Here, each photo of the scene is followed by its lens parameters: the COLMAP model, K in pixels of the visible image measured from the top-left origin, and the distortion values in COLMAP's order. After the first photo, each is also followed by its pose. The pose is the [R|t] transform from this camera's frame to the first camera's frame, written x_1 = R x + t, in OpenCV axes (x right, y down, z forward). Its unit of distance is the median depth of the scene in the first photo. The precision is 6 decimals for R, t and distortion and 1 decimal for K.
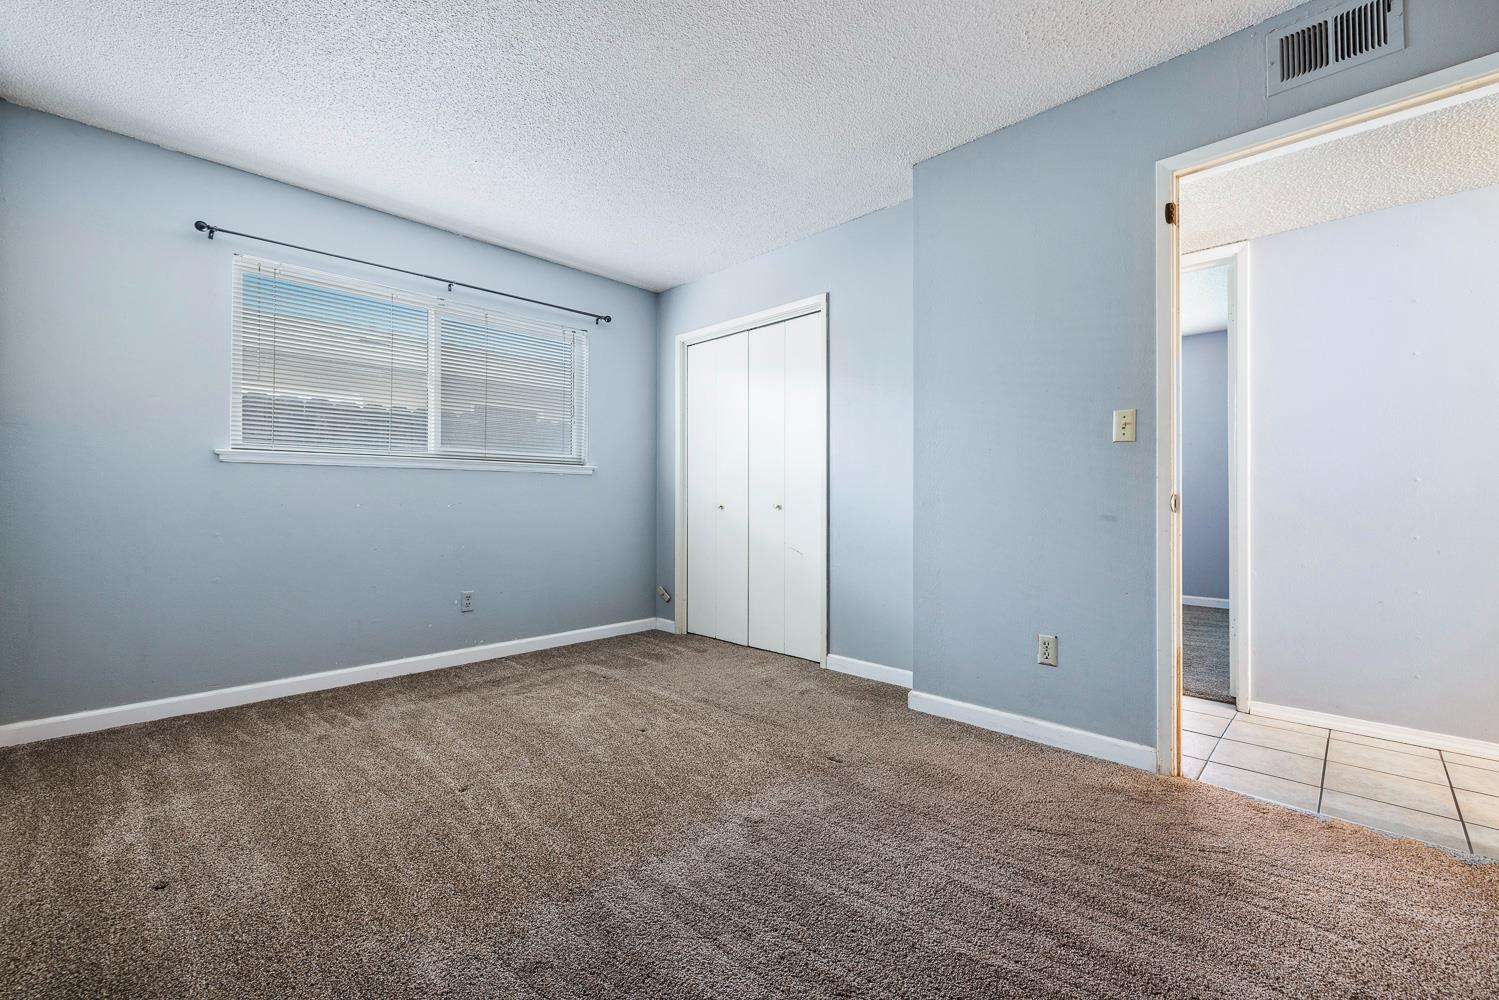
lens RADIAL K [[631.1, 0, 727.7], [0, 631.1, 497.6], [0, 0, 1]] dist [-0.000082, -0.000587]
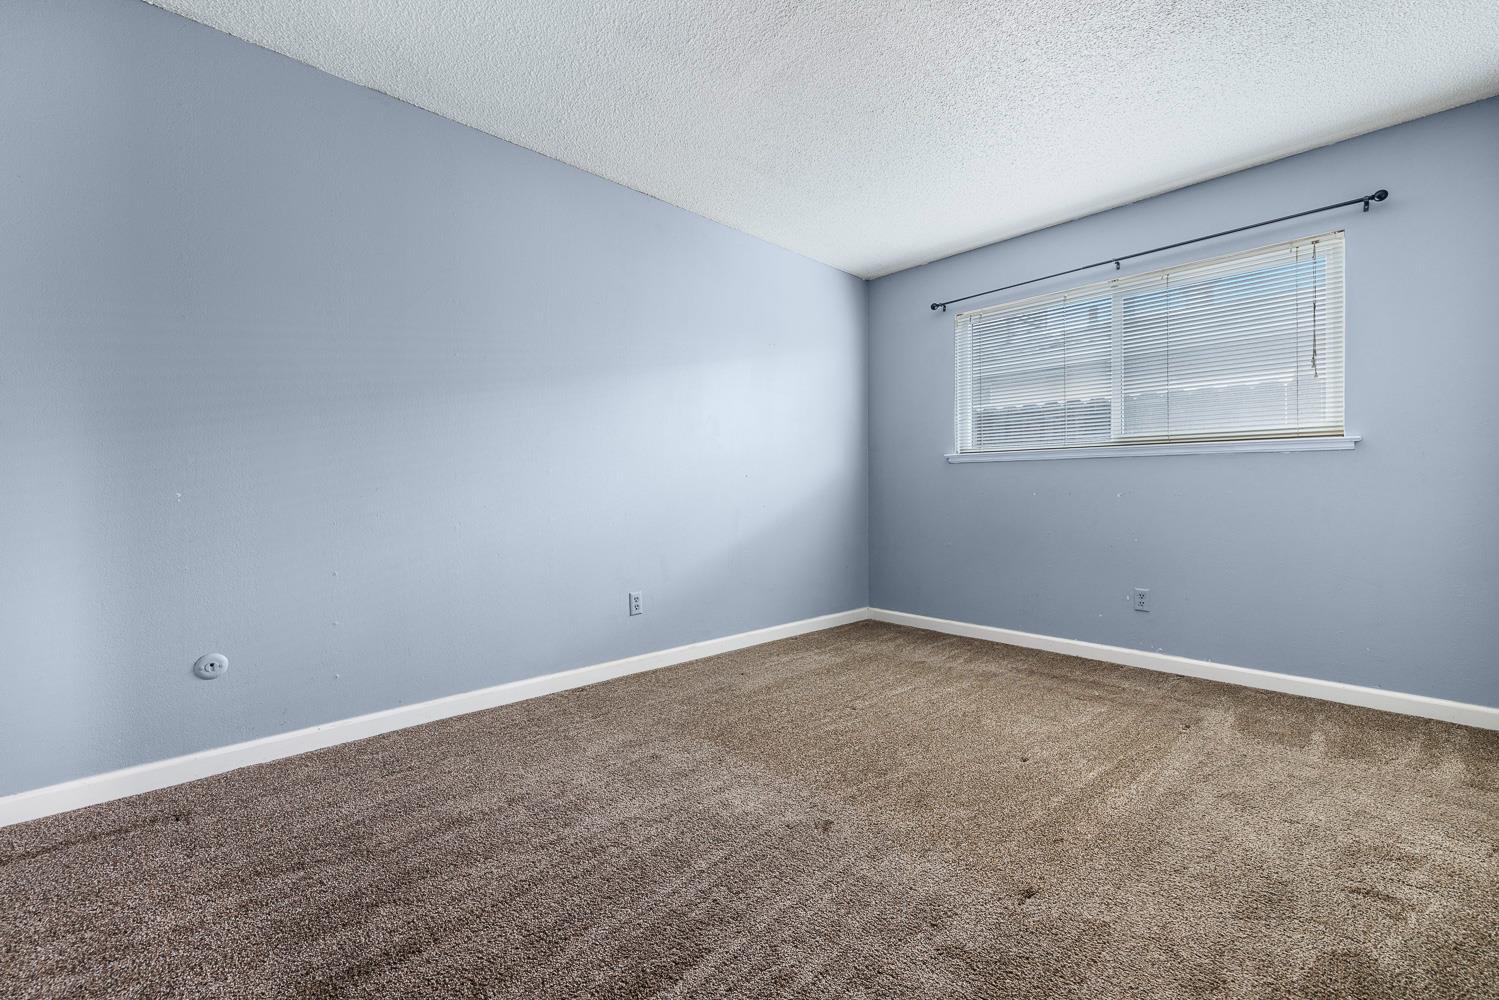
lens RADIAL K [[631.1, 0, 787.5], [0, 631.1, 502.2], [0, 0, 1]] dist [-0.000082, -0.000587]
pose [[0.009012, 0.019378, -0.999772, 0.522870], [0.008504, 0.999775, 0.019455, 0.000319], [0.999923, -0.008677, 0.008845, 0.501516]]
